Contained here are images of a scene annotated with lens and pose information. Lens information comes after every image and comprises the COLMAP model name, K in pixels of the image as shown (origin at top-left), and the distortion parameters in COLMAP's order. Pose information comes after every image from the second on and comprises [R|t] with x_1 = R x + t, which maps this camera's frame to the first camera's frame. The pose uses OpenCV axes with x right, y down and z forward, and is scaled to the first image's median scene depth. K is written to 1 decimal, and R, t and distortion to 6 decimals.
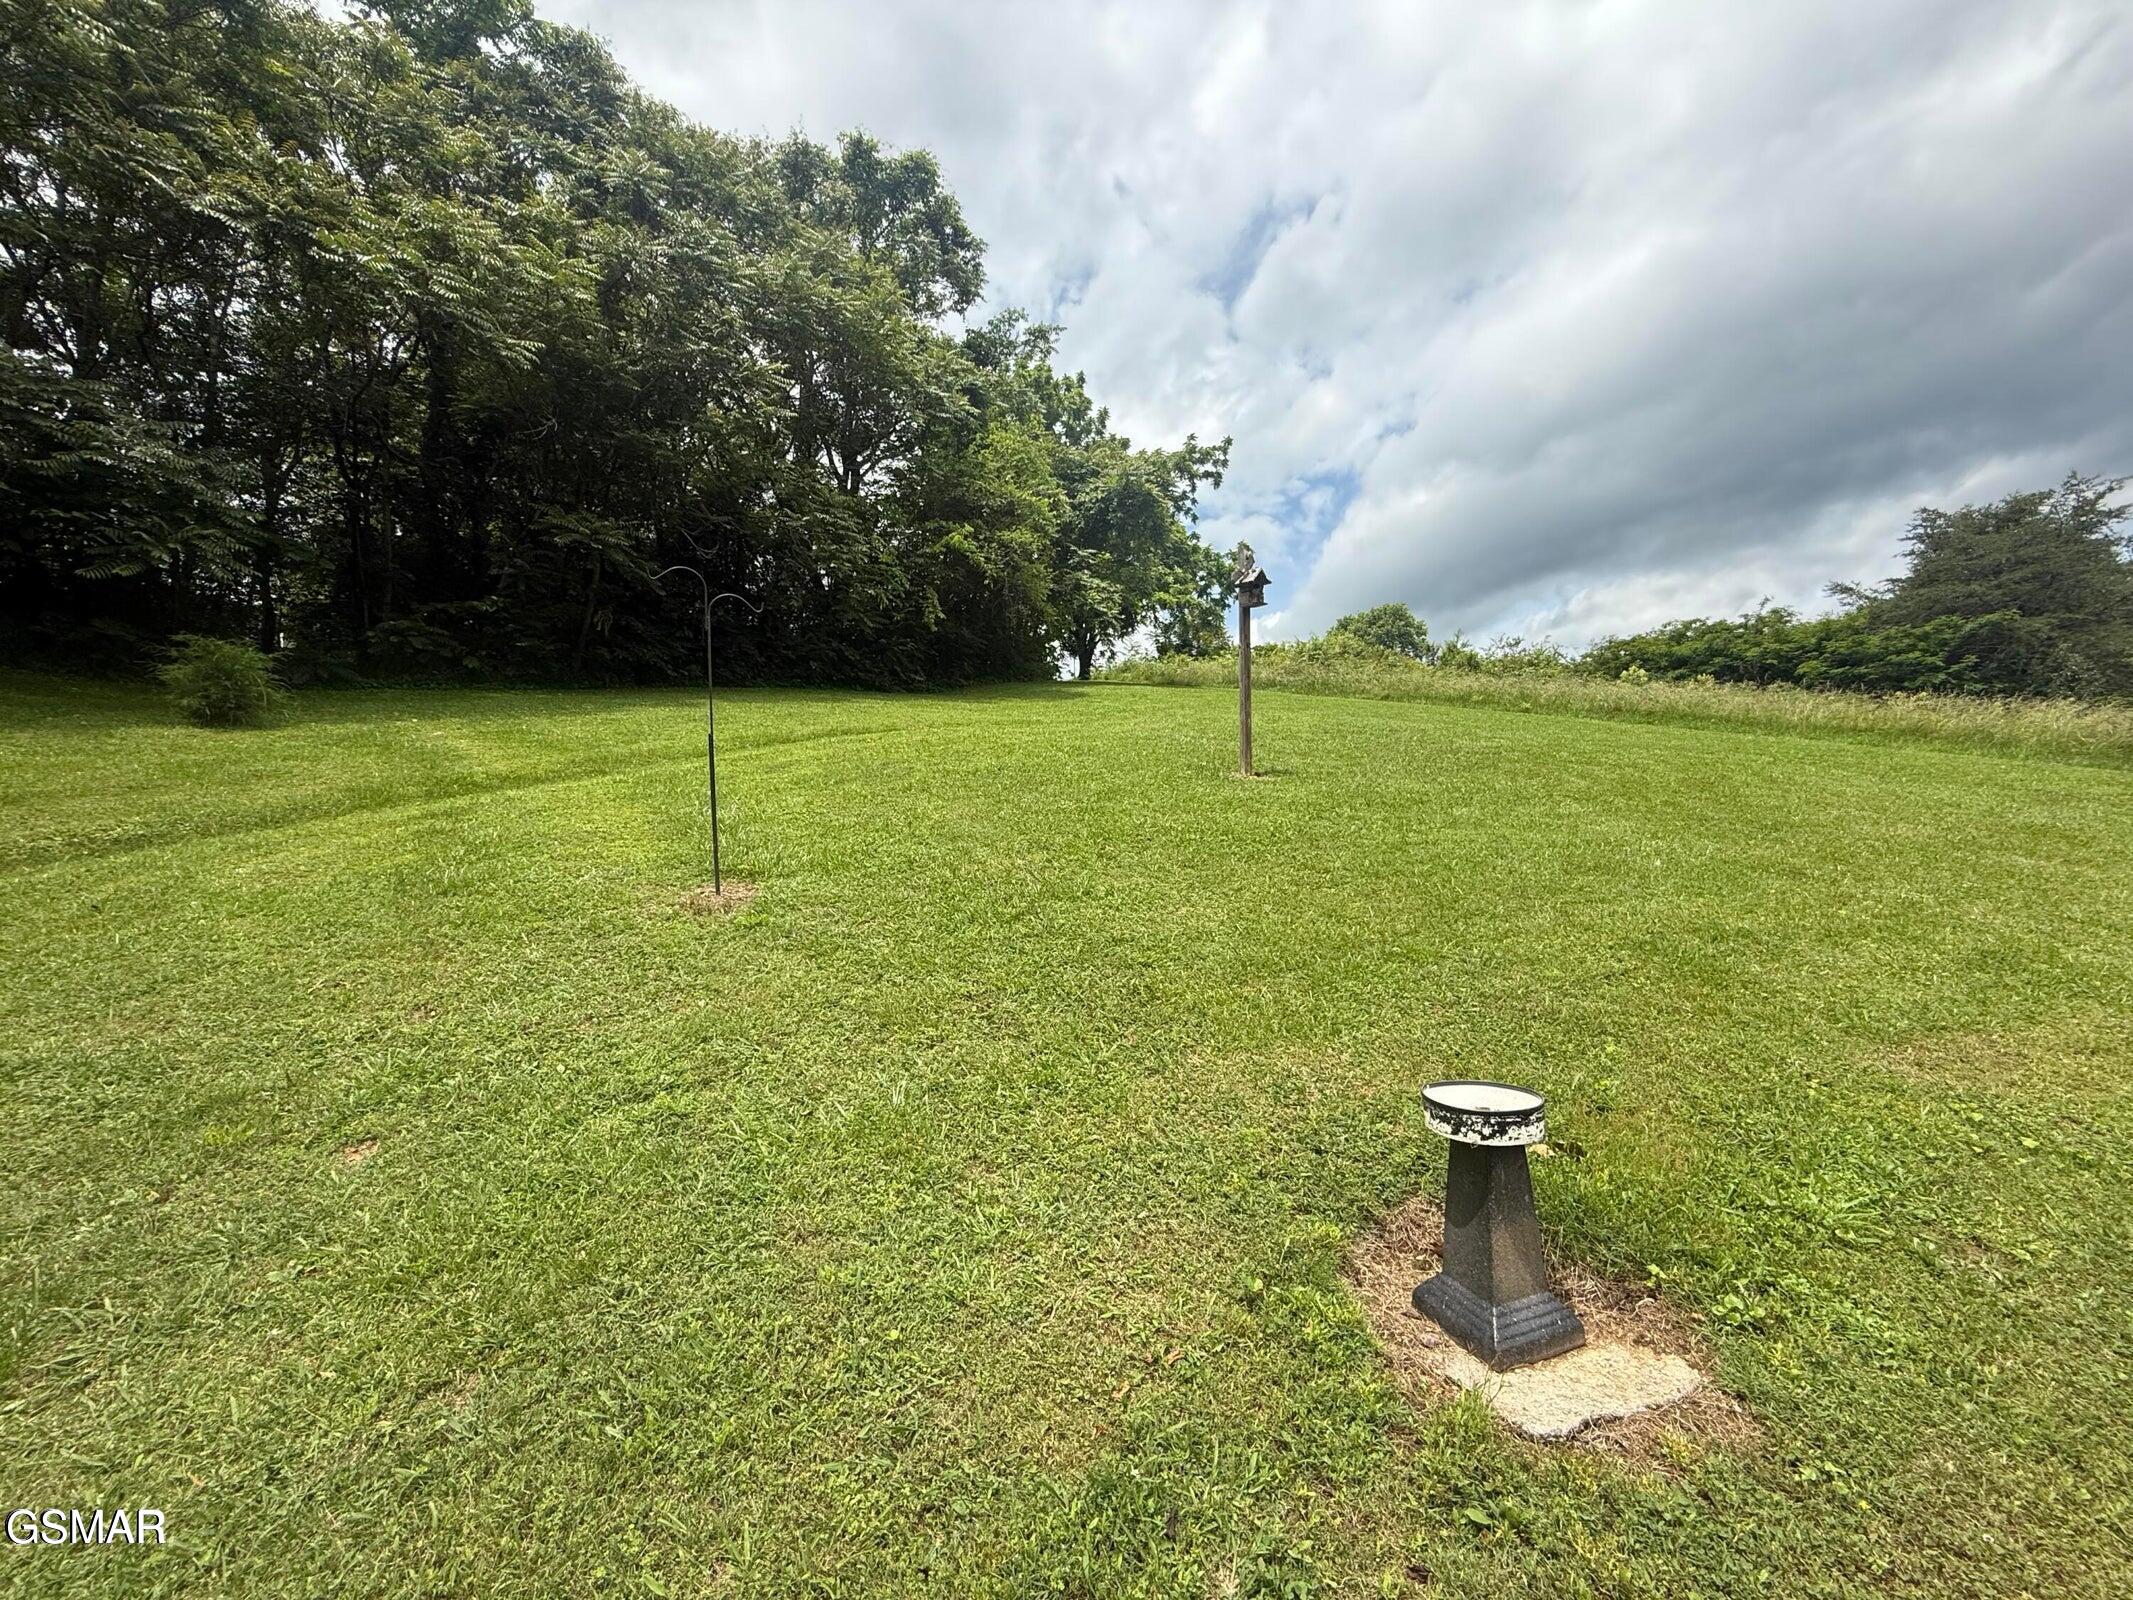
lens RADIAL K [[863.9, 0, 1066.5], [0, 863.9, 800.0], [0, 0, 1]] dist [0.001099, 0.000173]
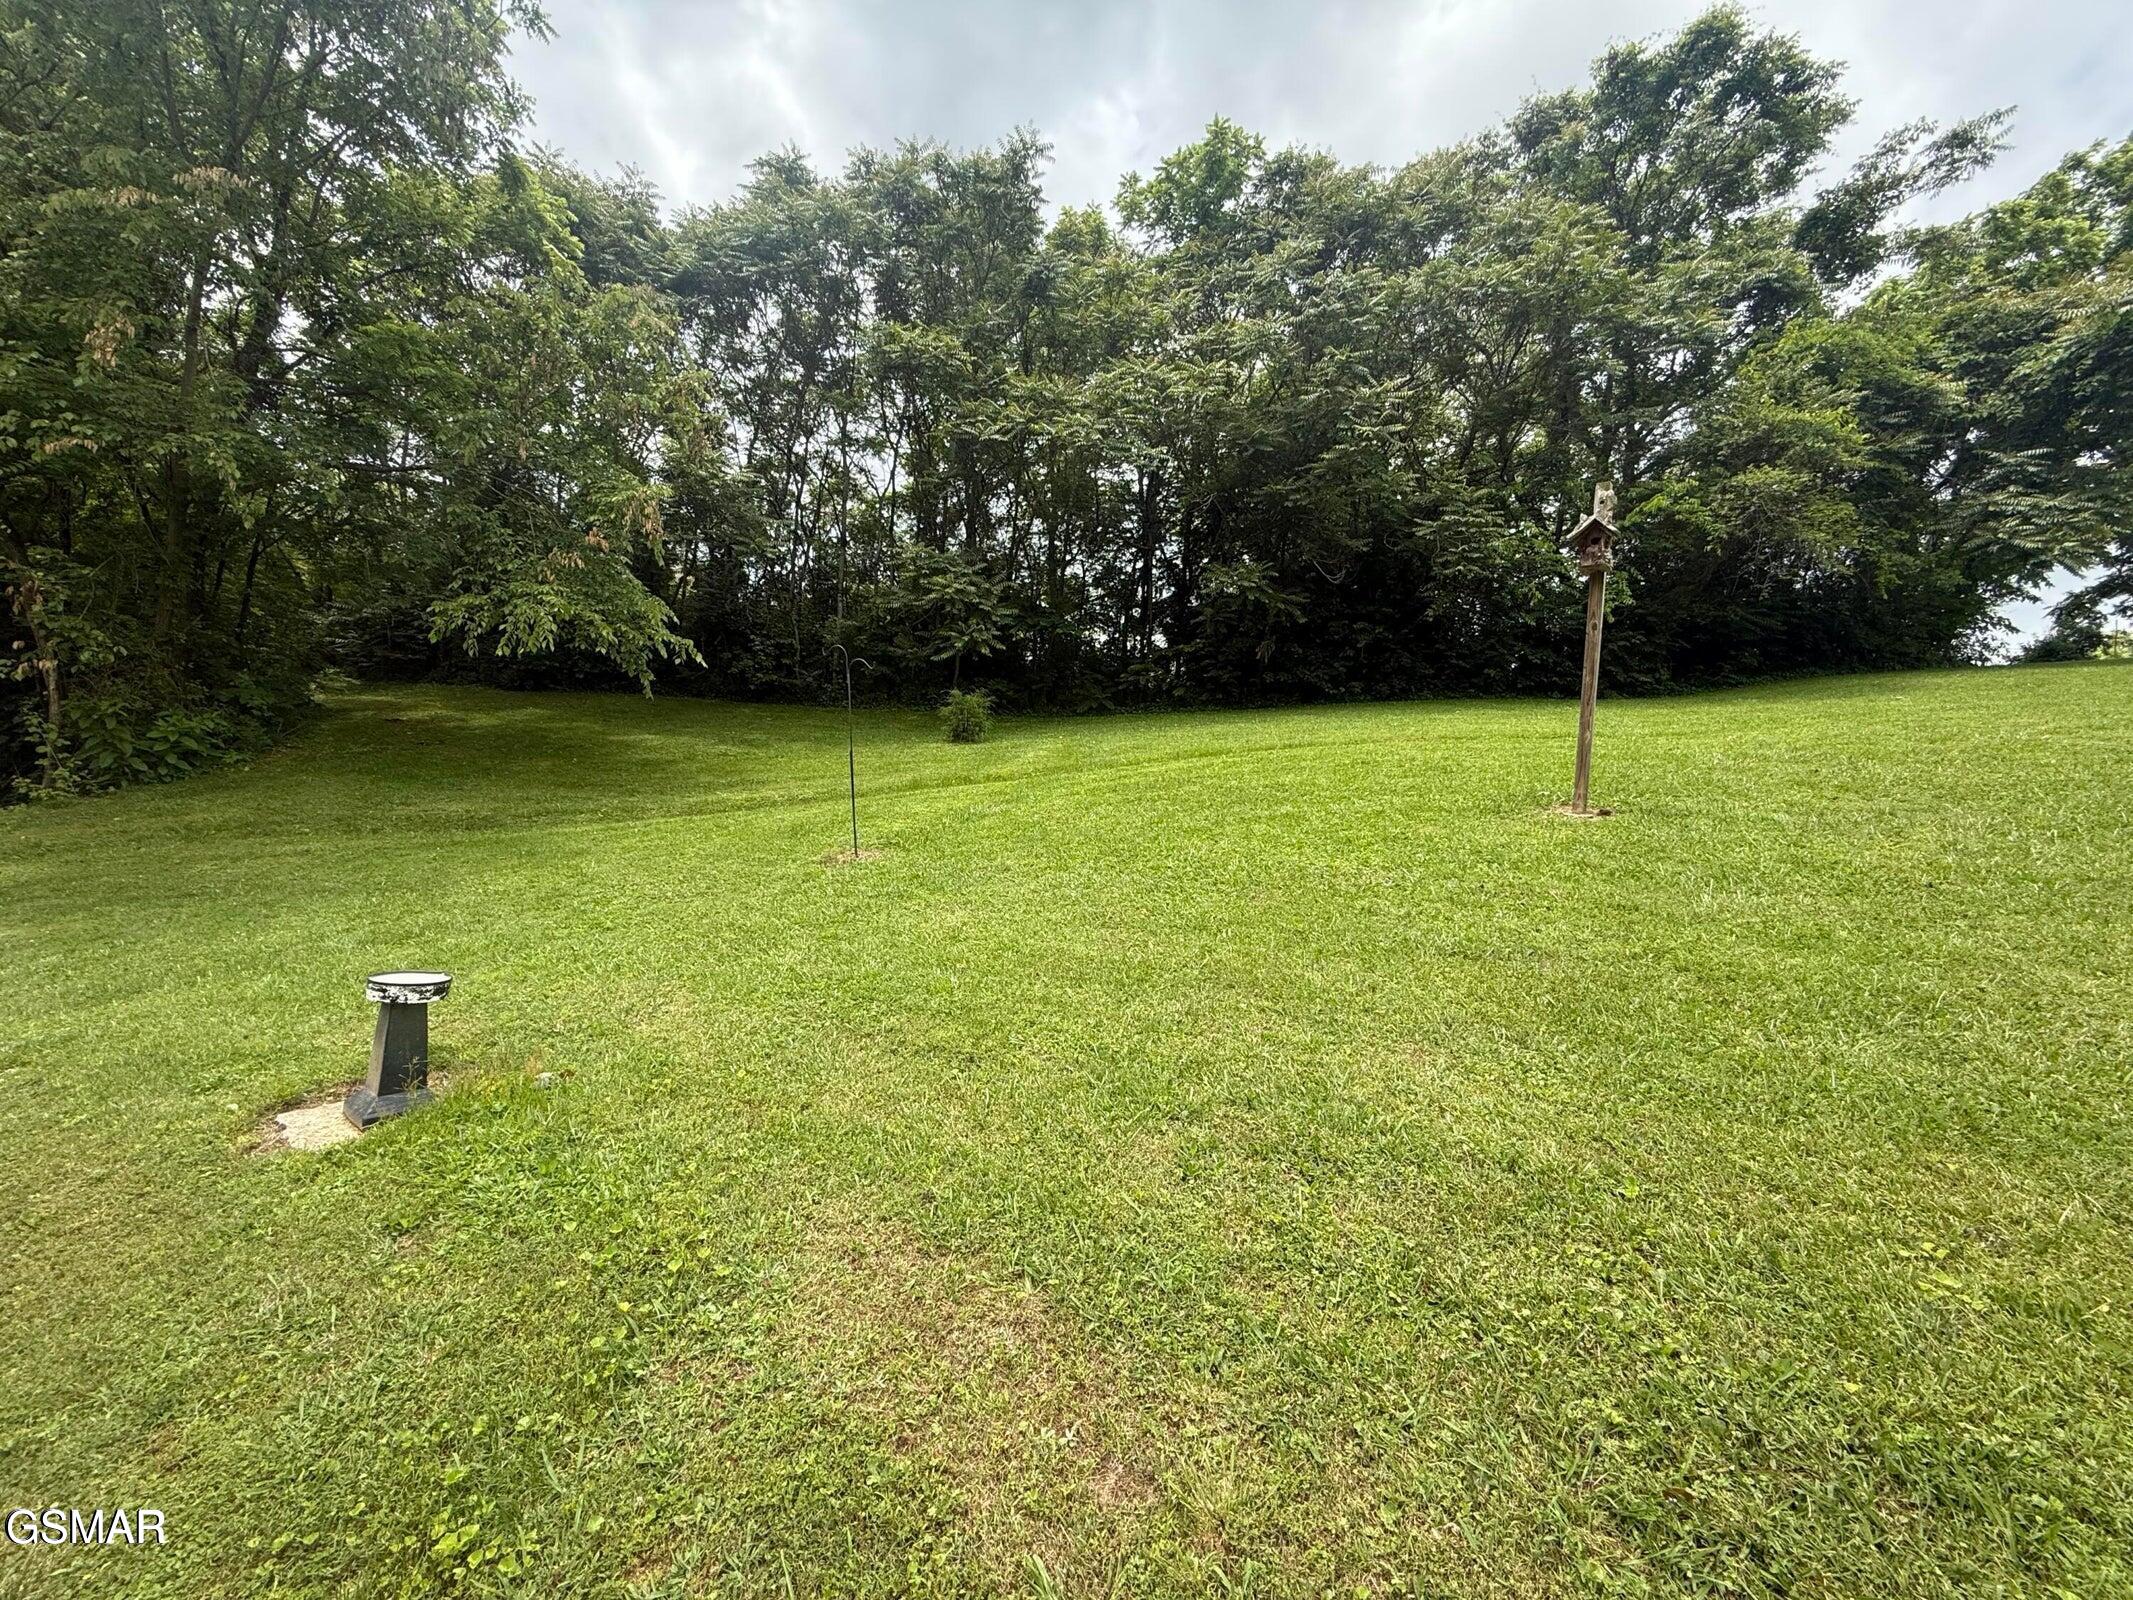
lens RADIAL K [[863.9, 0, 1066.5], [0, 863.9, 800.0], [0, 0, 1]] dist [0.001099, 0.000173]
pose [[0.524769, 0.055617, -0.849426, 0.248368], [-0.066030, 0.997516, 0.024521, -0.011169], [0.848680, 0.043220, 0.527138, 0.119255]]
